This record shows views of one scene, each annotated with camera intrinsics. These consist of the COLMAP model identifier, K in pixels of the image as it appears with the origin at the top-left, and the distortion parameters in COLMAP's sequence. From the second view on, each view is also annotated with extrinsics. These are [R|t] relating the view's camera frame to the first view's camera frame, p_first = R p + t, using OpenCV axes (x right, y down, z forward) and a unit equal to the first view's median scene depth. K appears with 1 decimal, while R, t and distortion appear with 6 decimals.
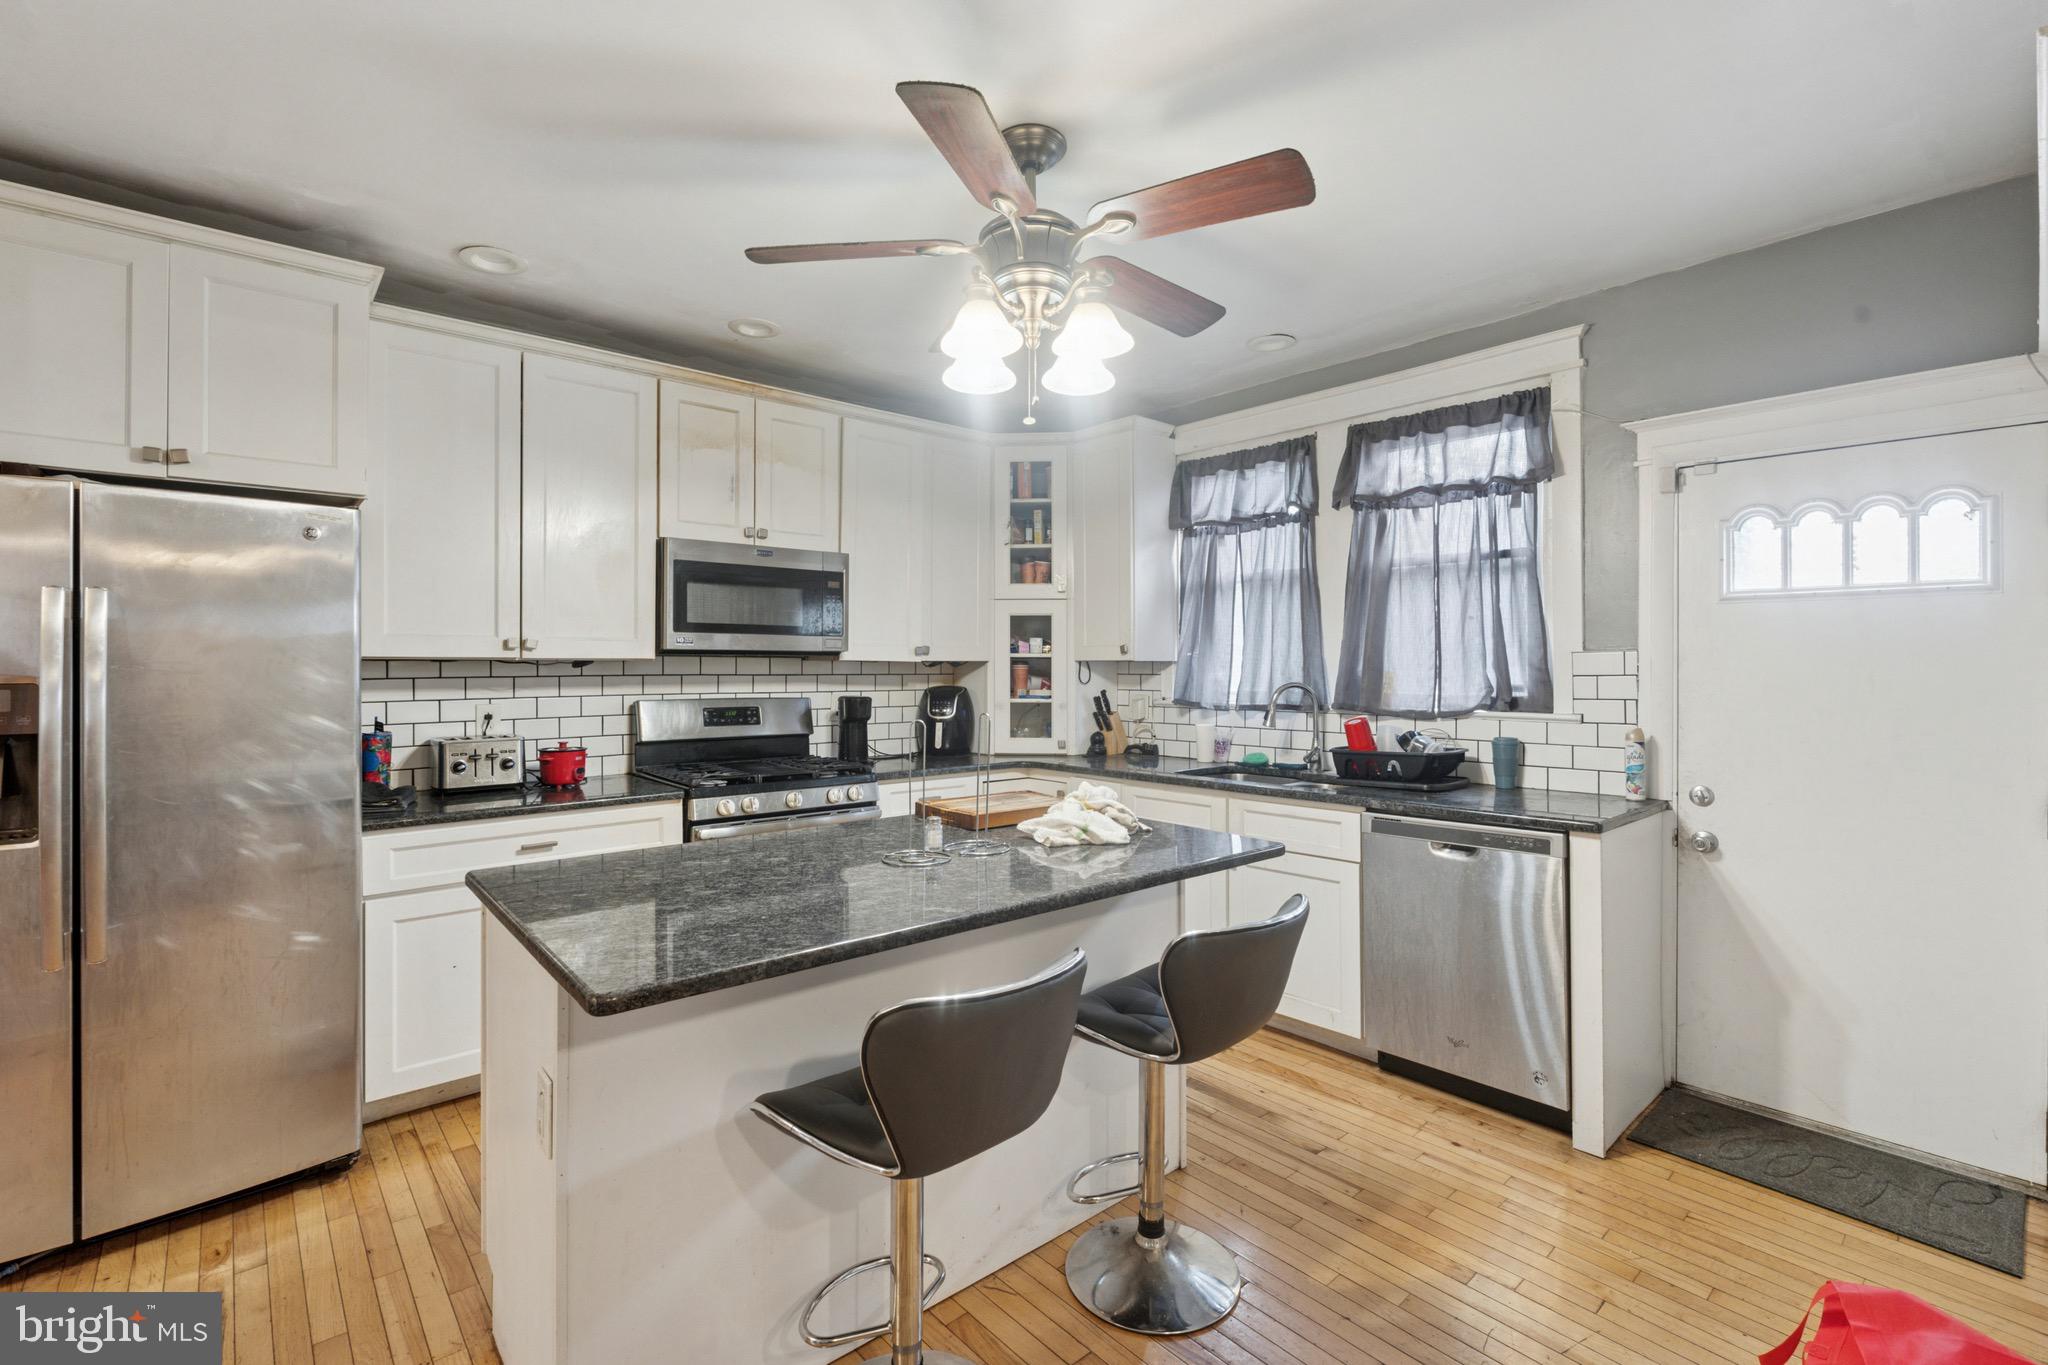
lens RADIAL K [[922.1, 0, 1024.6], [0, 922.1, 662.4], [0, 0, 1]] dist [-0.001390, 0.000469]
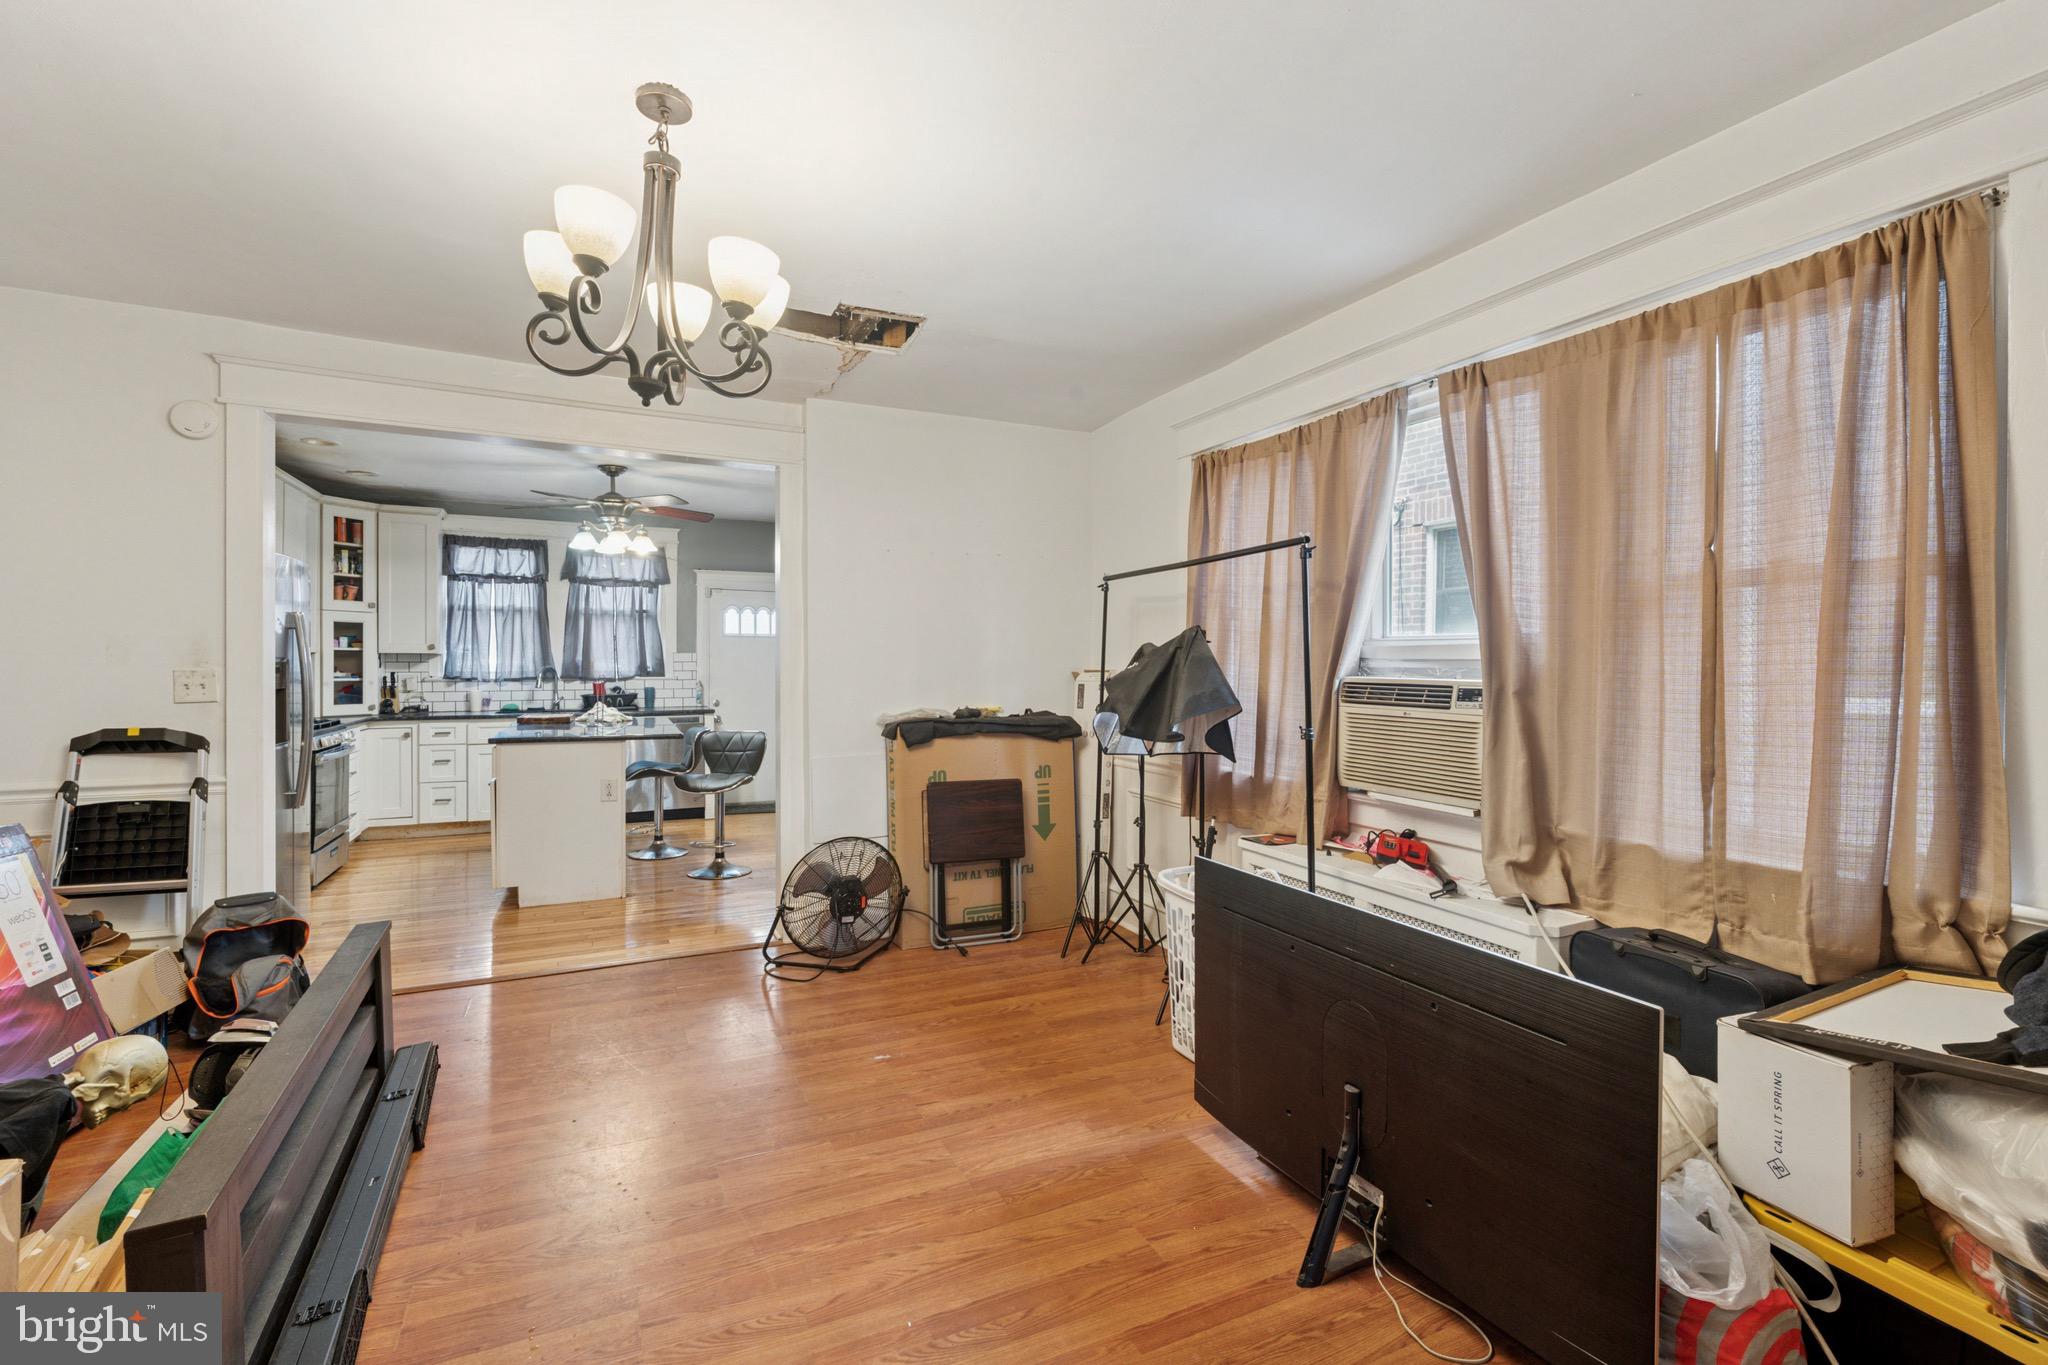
lens RADIAL K [[922.1, 0, 1022.7], [0, 922.1, 672.3], [0, 0, 1]] dist [-0.001390, 0.000469]
pose [[0.251415, -0.006536, 0.967857, -1.252312], [-0.005656, 0.999950, 0.008223, 0.012877], [-0.967863, -0.007542, 0.251365, -0.453512]]
